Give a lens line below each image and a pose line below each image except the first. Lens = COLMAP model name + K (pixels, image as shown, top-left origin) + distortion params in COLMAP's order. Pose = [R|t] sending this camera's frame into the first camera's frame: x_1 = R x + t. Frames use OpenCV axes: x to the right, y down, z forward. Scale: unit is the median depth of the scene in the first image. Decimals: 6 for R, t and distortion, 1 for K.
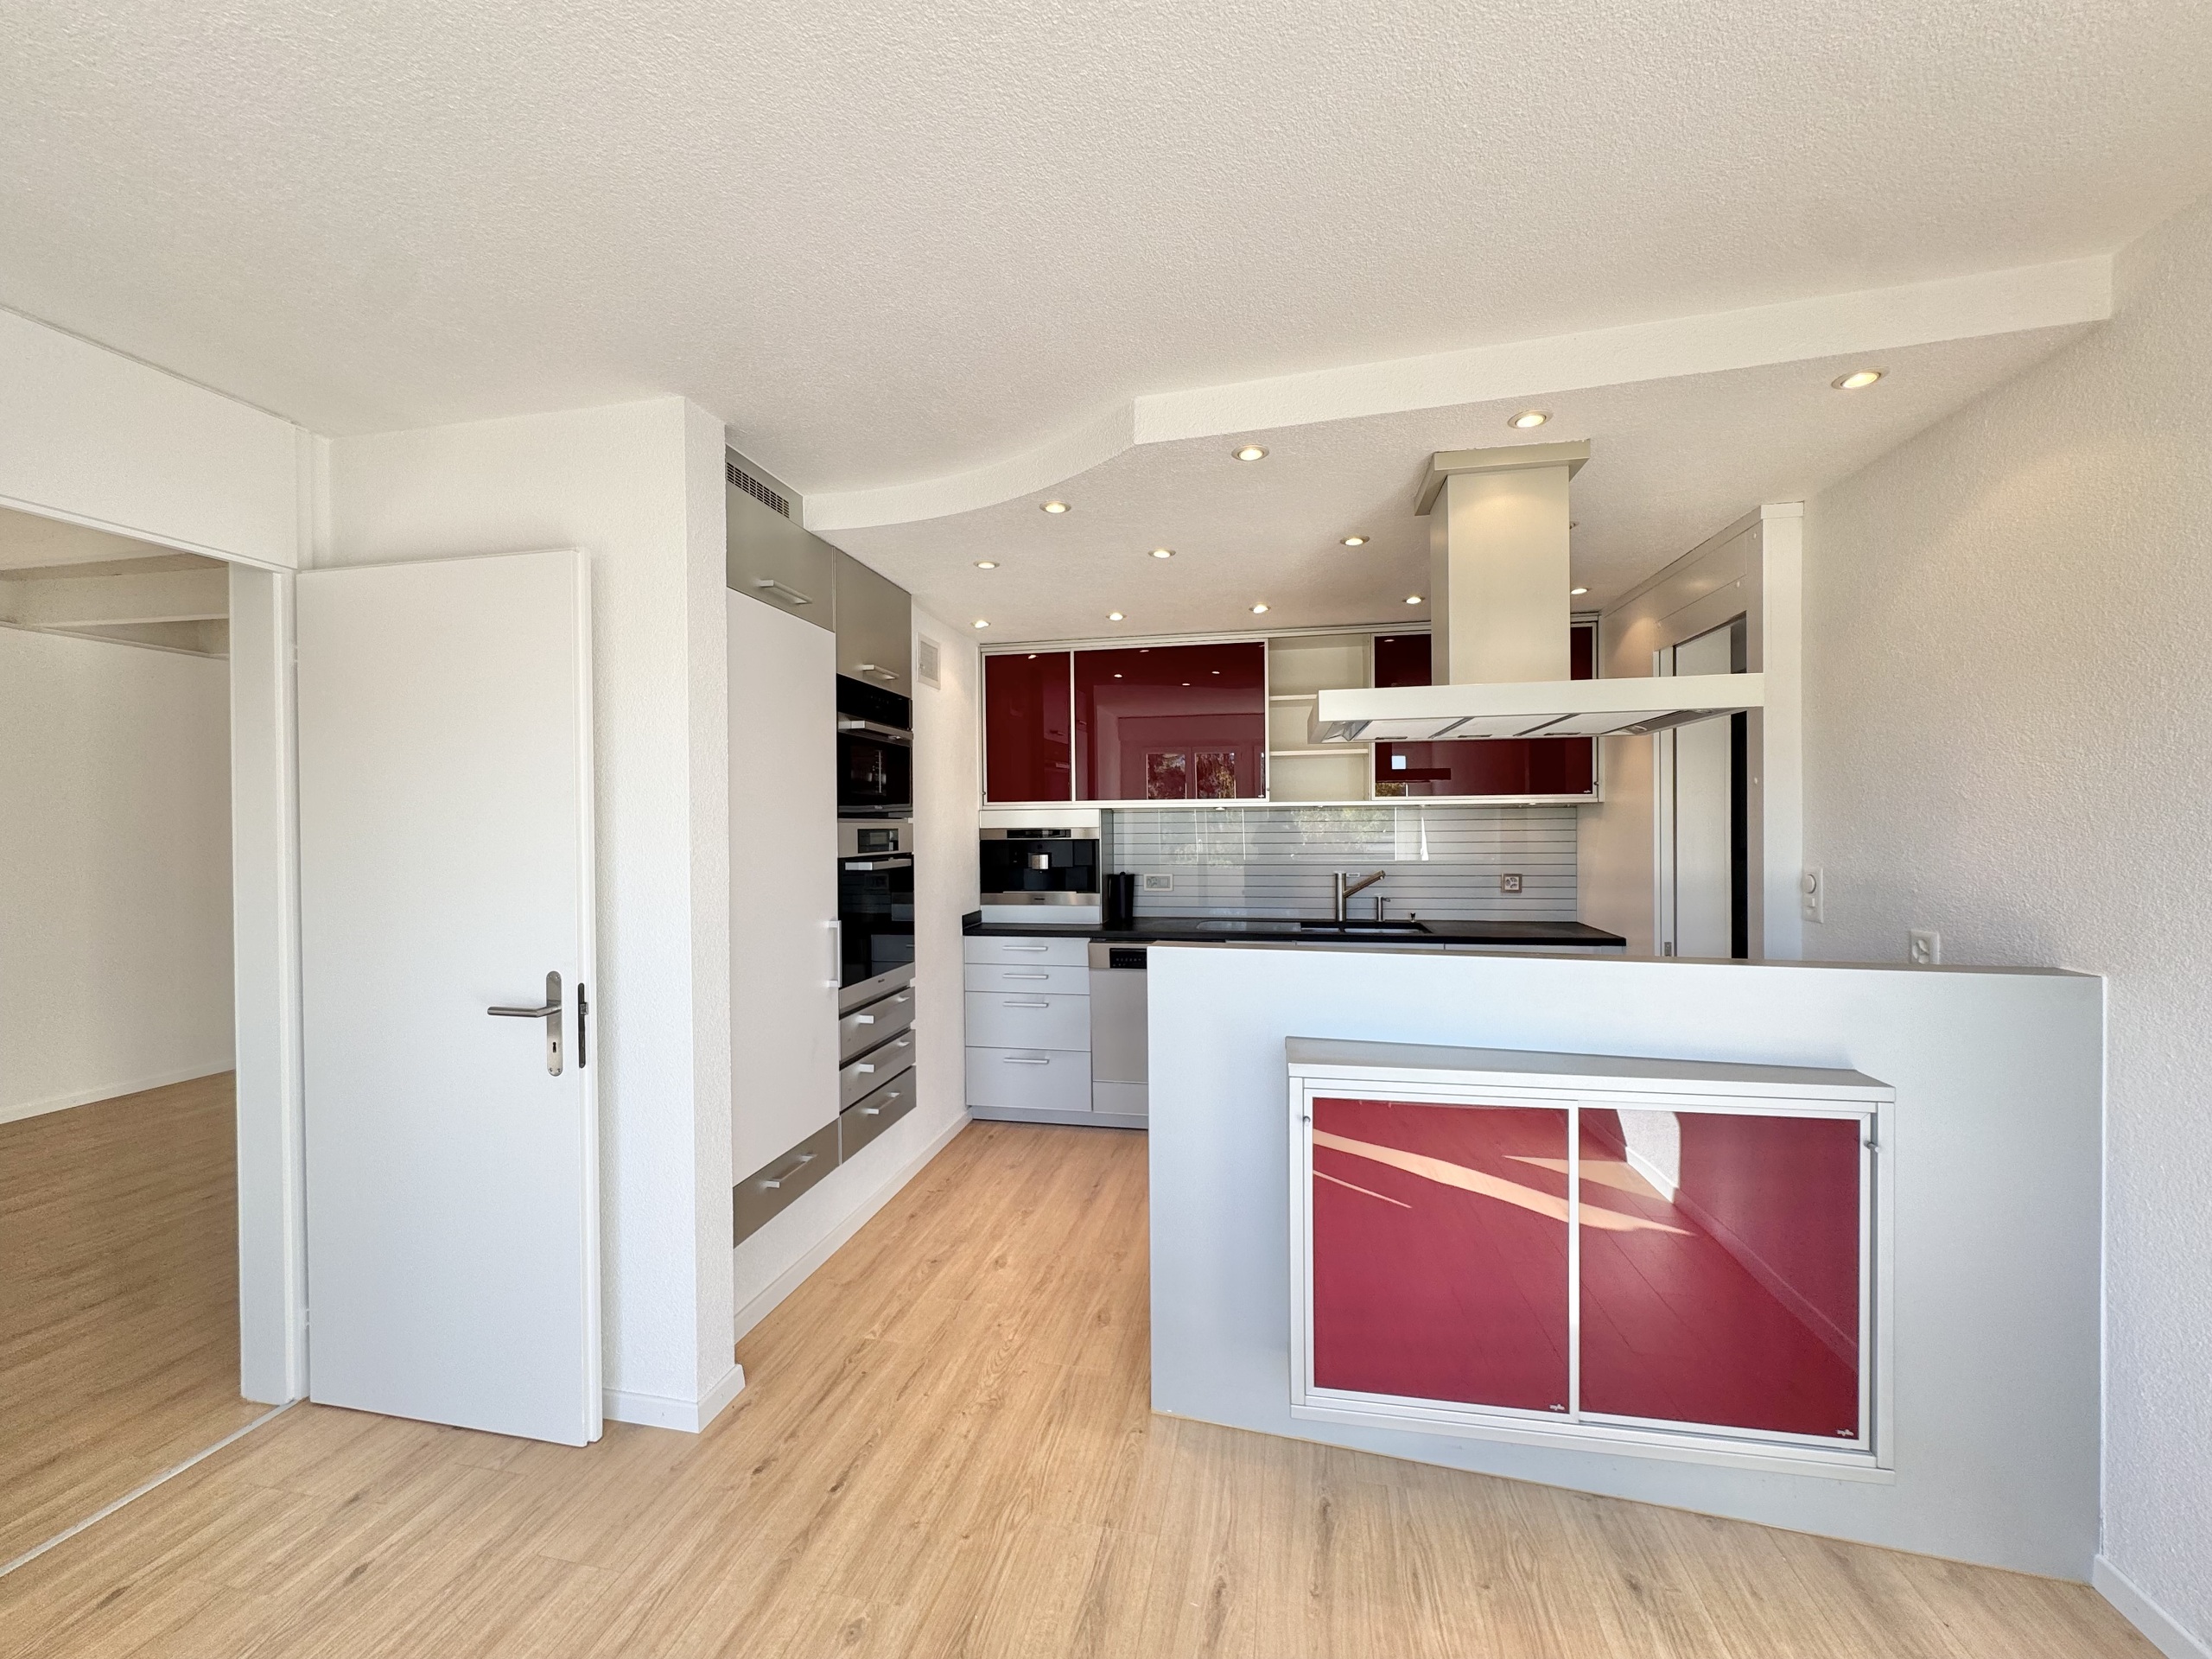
lens RADIAL K [[892.9, 0, 1100.0], [0, 892.9, 831.9], [0, 0, 1]] dist [-0.001191, -0.000455]
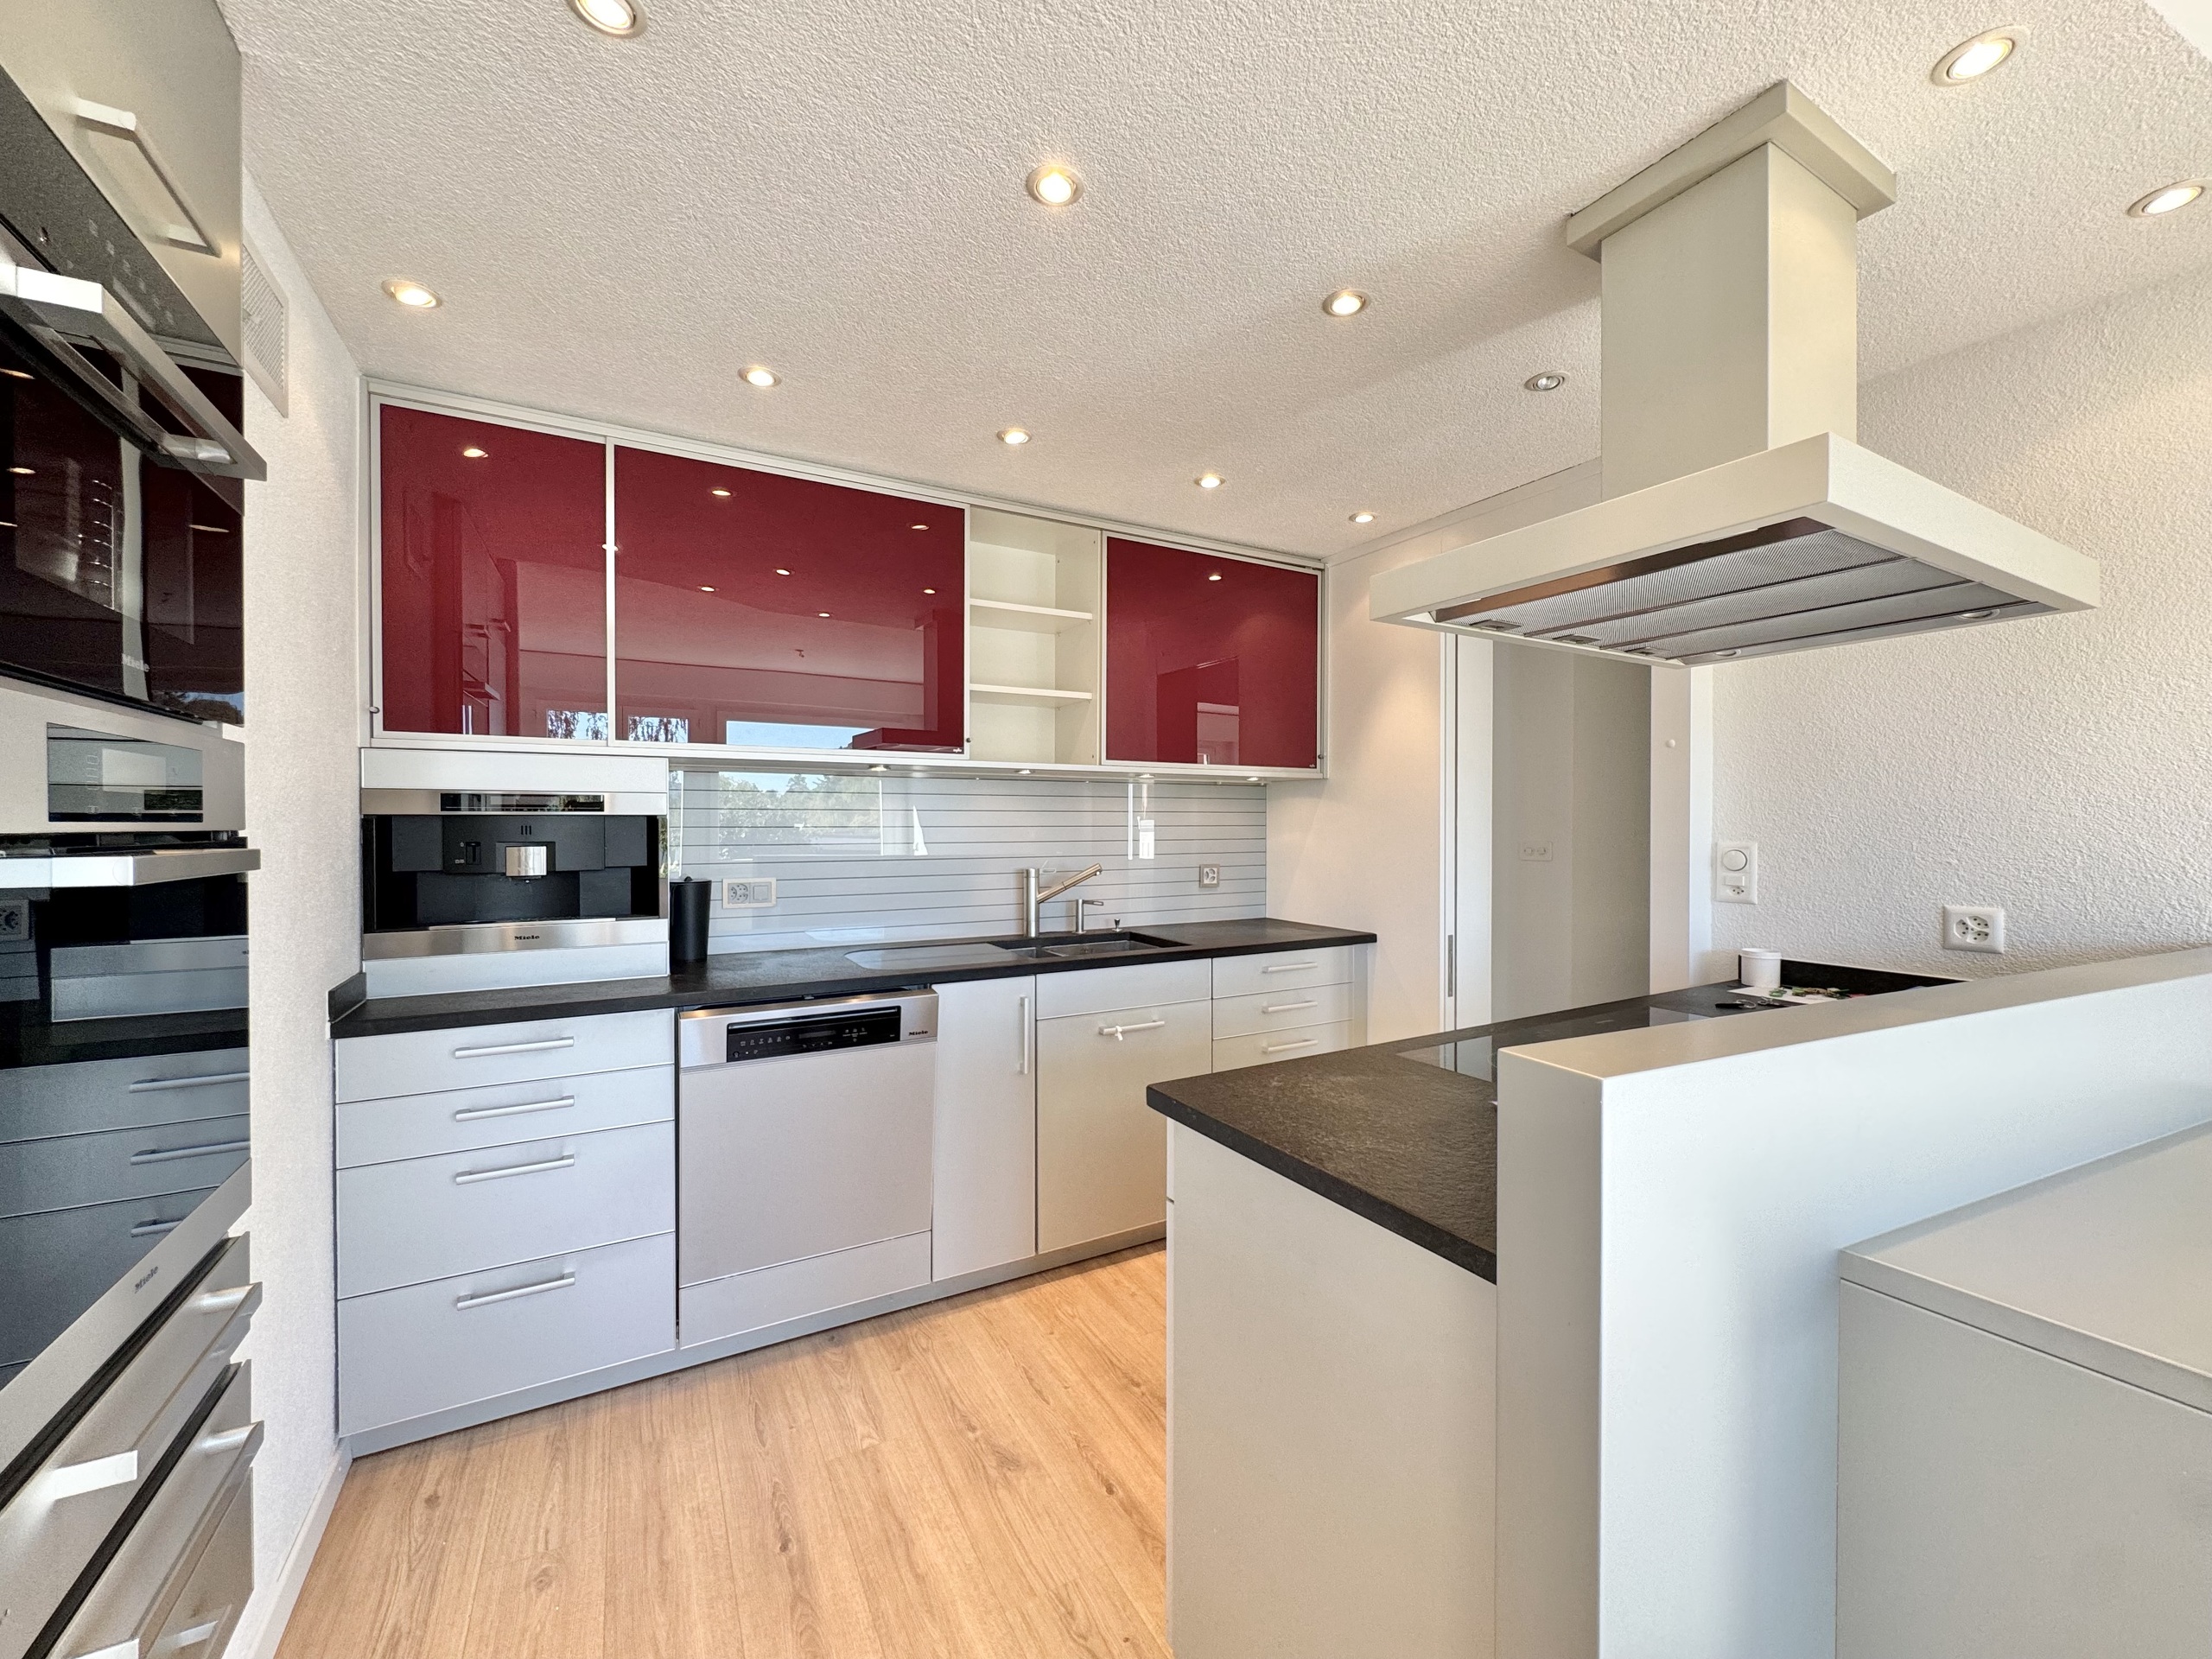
lens RADIAL K [[892.9, 0, 1115.4], [0, 892.9, 831.2], [0, 0, 1]] dist [-0.001191, -0.000455]
pose [[0.751747, 0.002691, 0.659446, -0.147553], [-0.001328, 0.999996, -0.002566, 0.018172], [-0.659450, 0.001053, 0.751747, 0.428123]]
